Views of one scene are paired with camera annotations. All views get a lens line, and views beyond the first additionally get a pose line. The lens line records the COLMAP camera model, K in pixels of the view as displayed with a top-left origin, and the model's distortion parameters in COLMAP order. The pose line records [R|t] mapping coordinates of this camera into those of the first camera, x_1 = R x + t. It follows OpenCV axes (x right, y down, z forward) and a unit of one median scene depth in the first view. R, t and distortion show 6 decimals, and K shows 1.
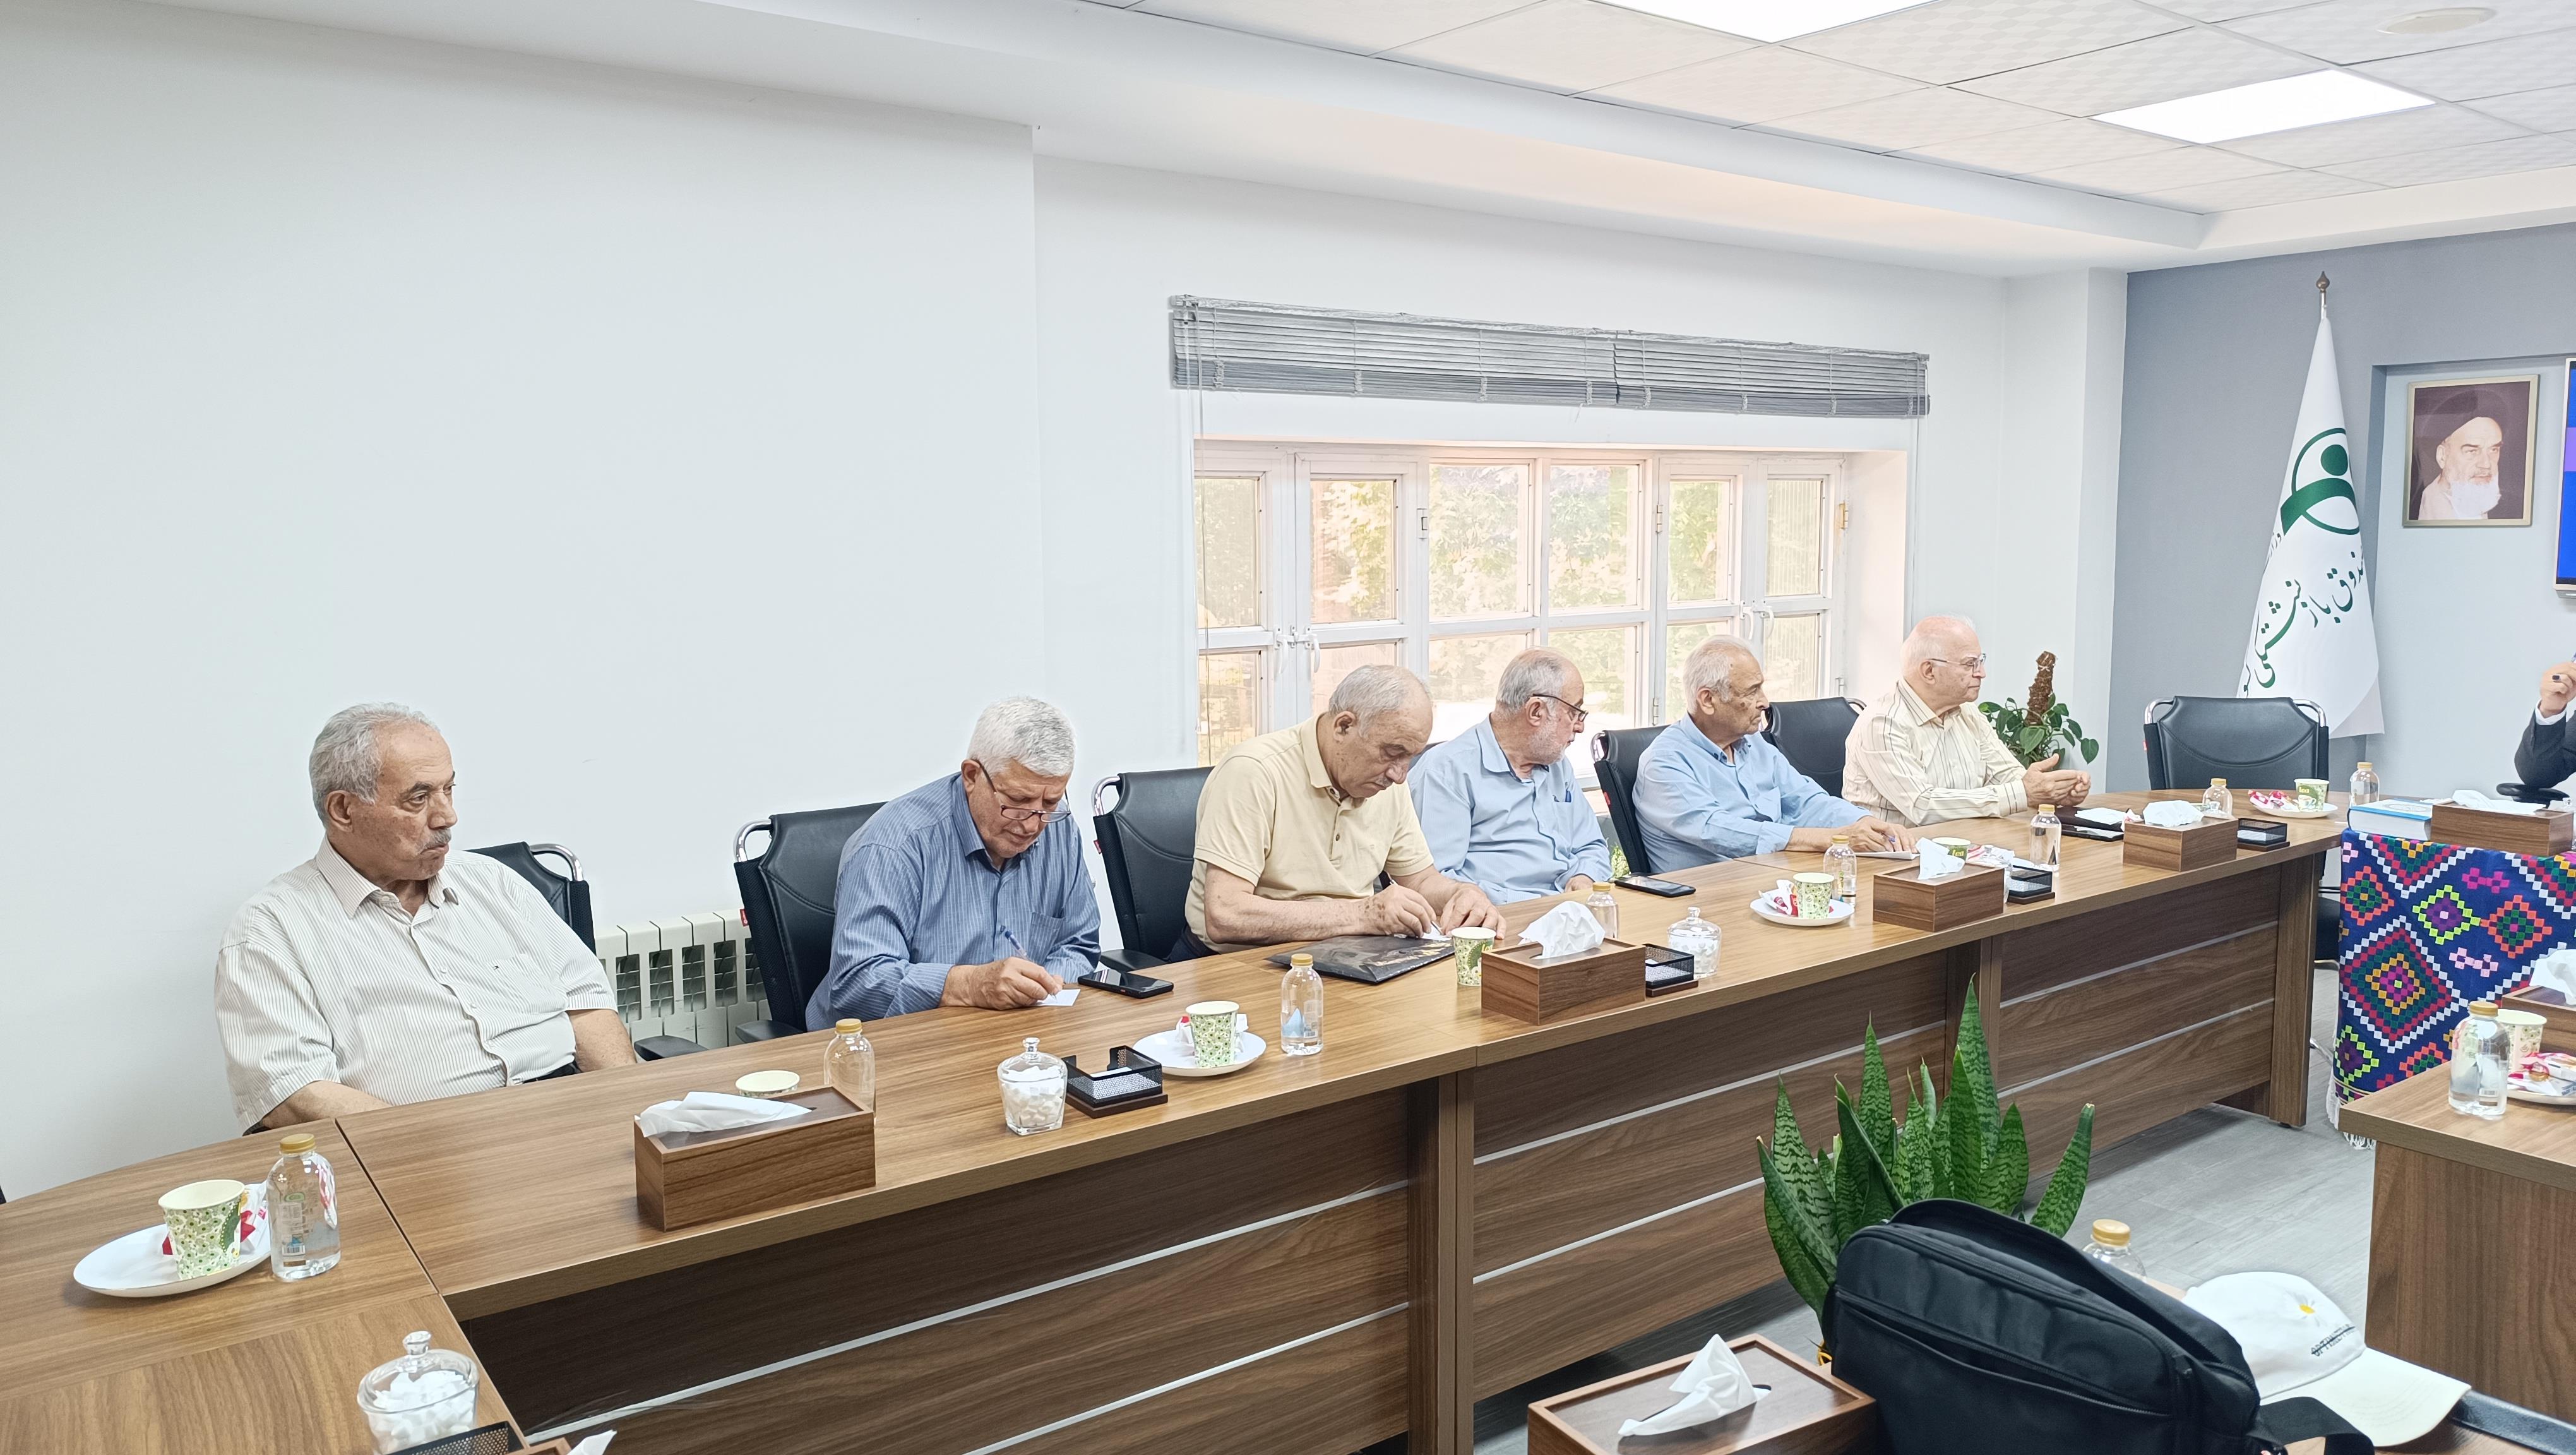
lens RADIAL K [[1764.5, 0, 1304.0], [0, 1764.5, 709.1], [0, 0, 1]] dist [0.034635, -0.035720]
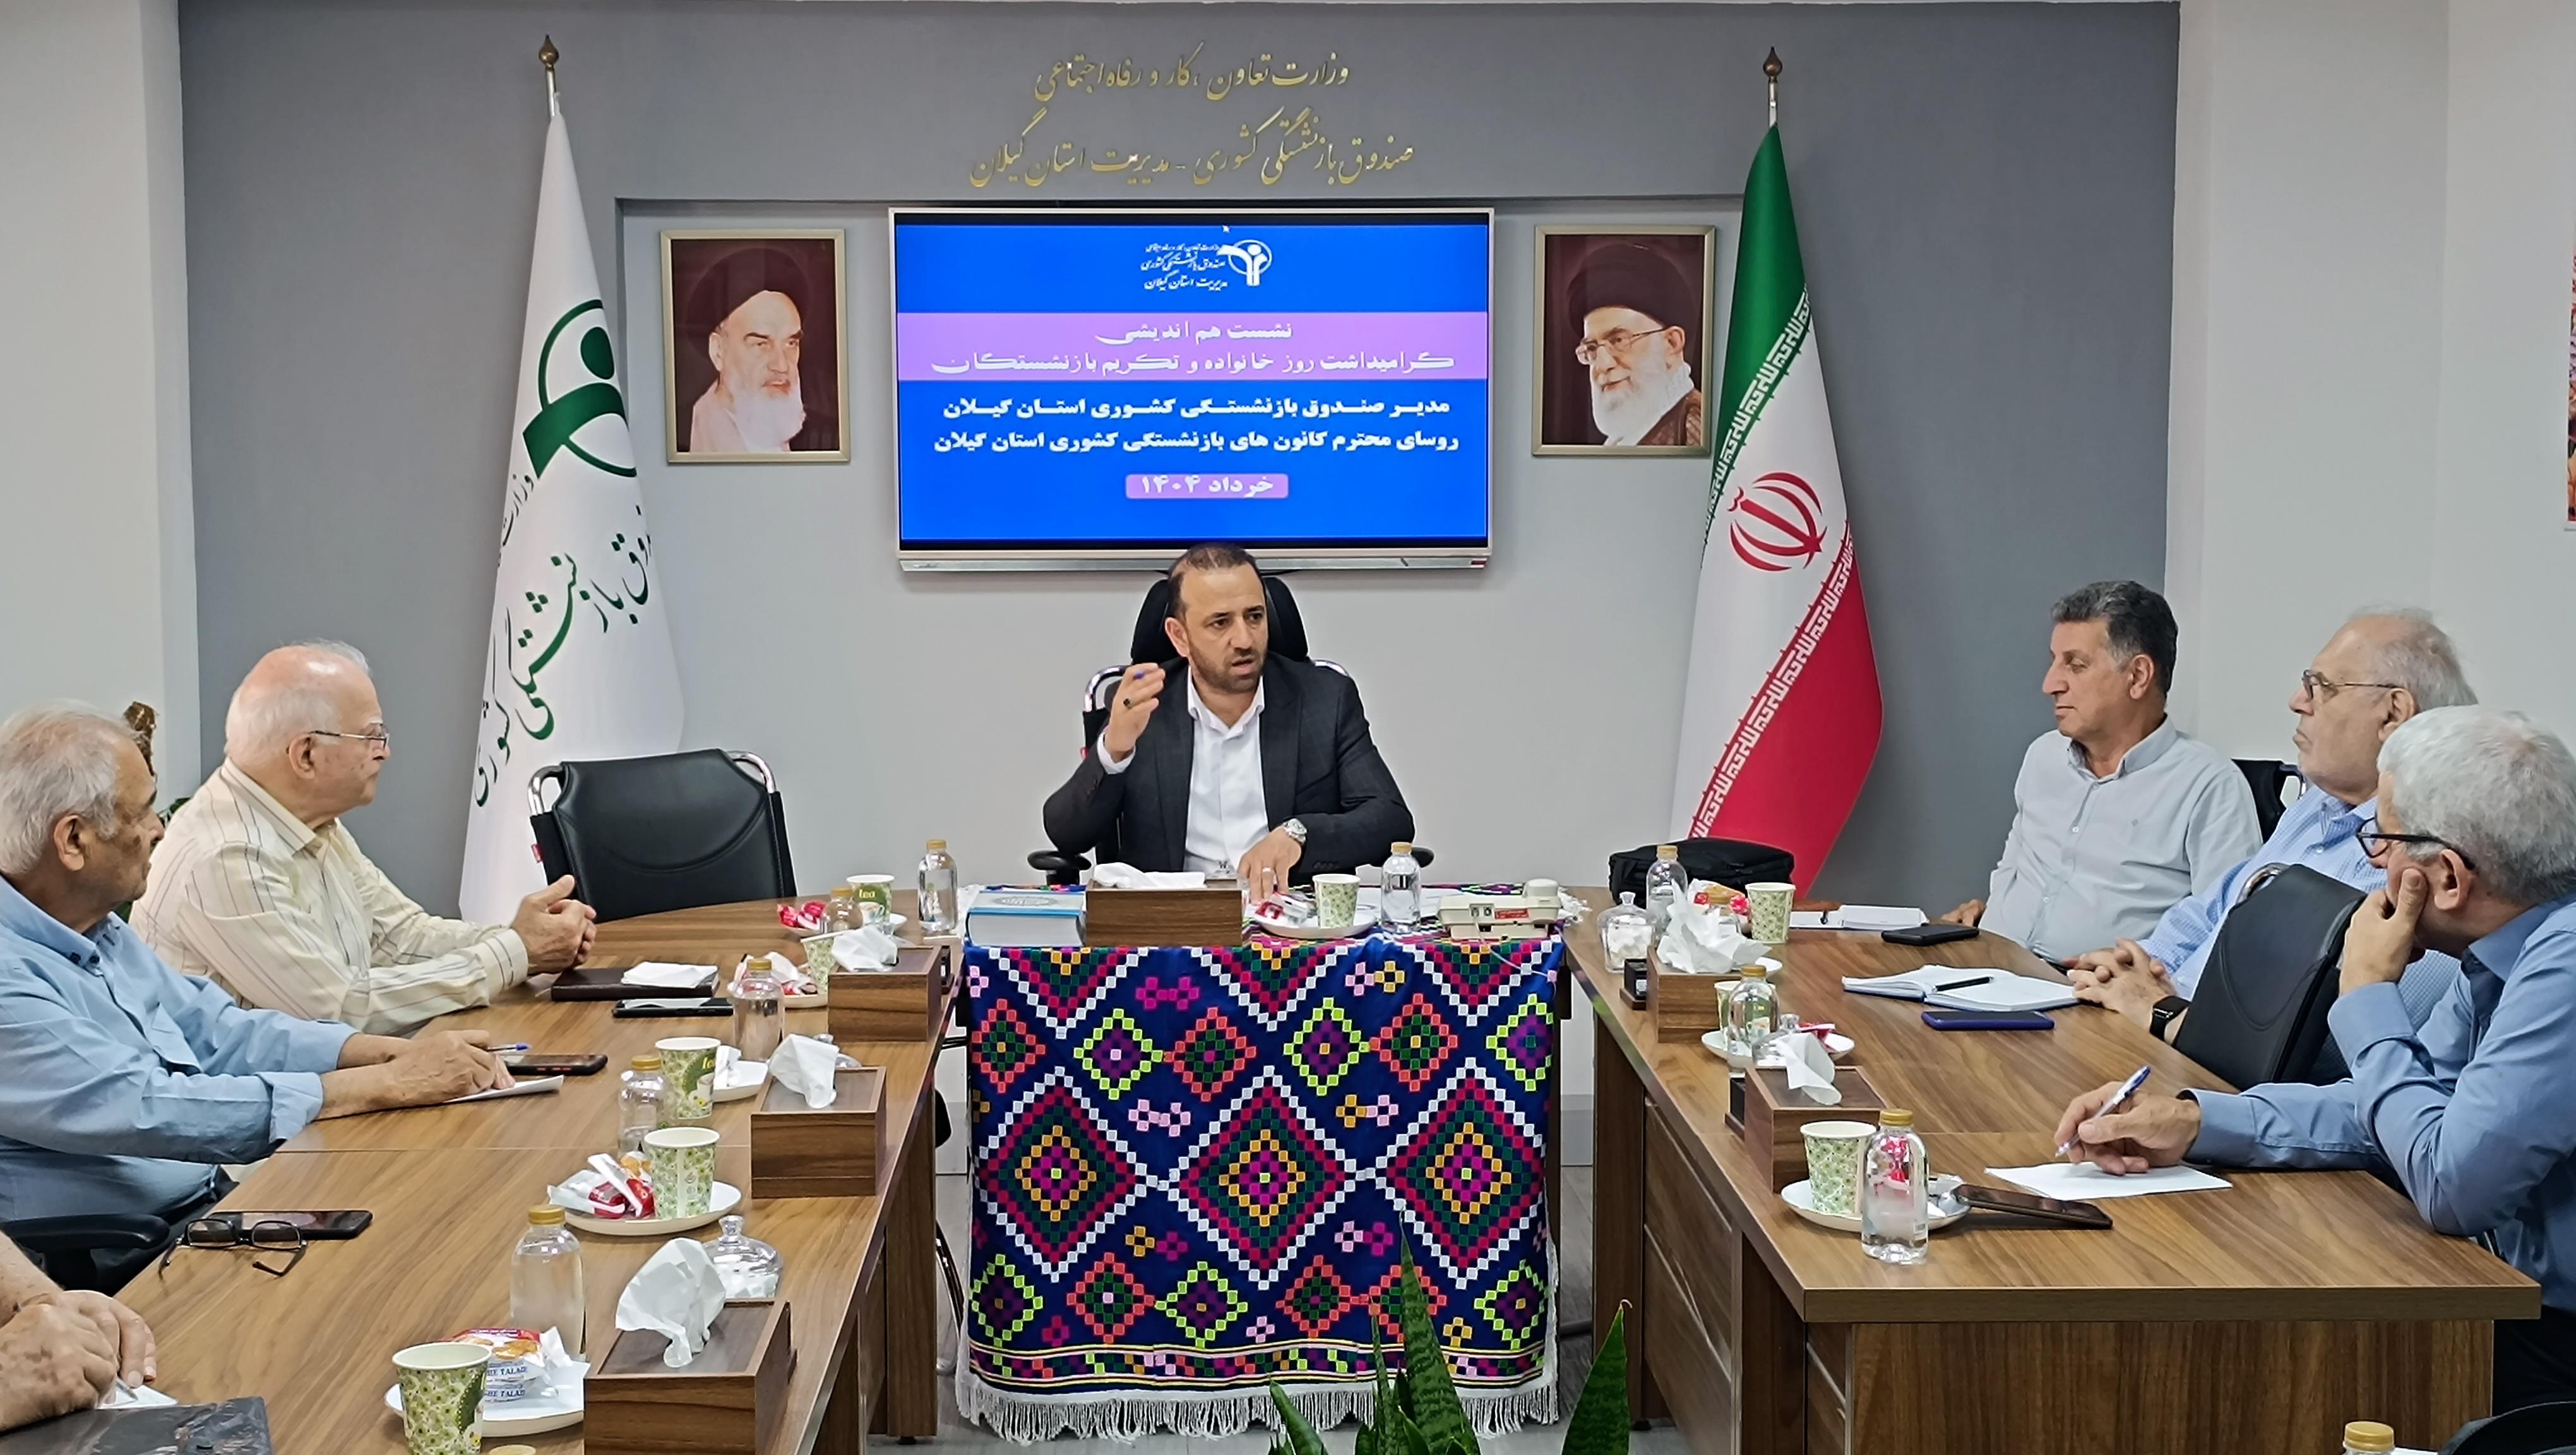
lens RADIAL K [[3511.0, 0, 1295.4], [0, 3511.0, 709.0], [0, 0, 1]] dist [0.174985, -0.586123]
pose [[0.564188, -0.063771, 0.823180, -0.379791], [0.087473, 0.996018, 0.017209, -0.028198], [-0.820999, 0.062297, 0.567520, 0.189439]]
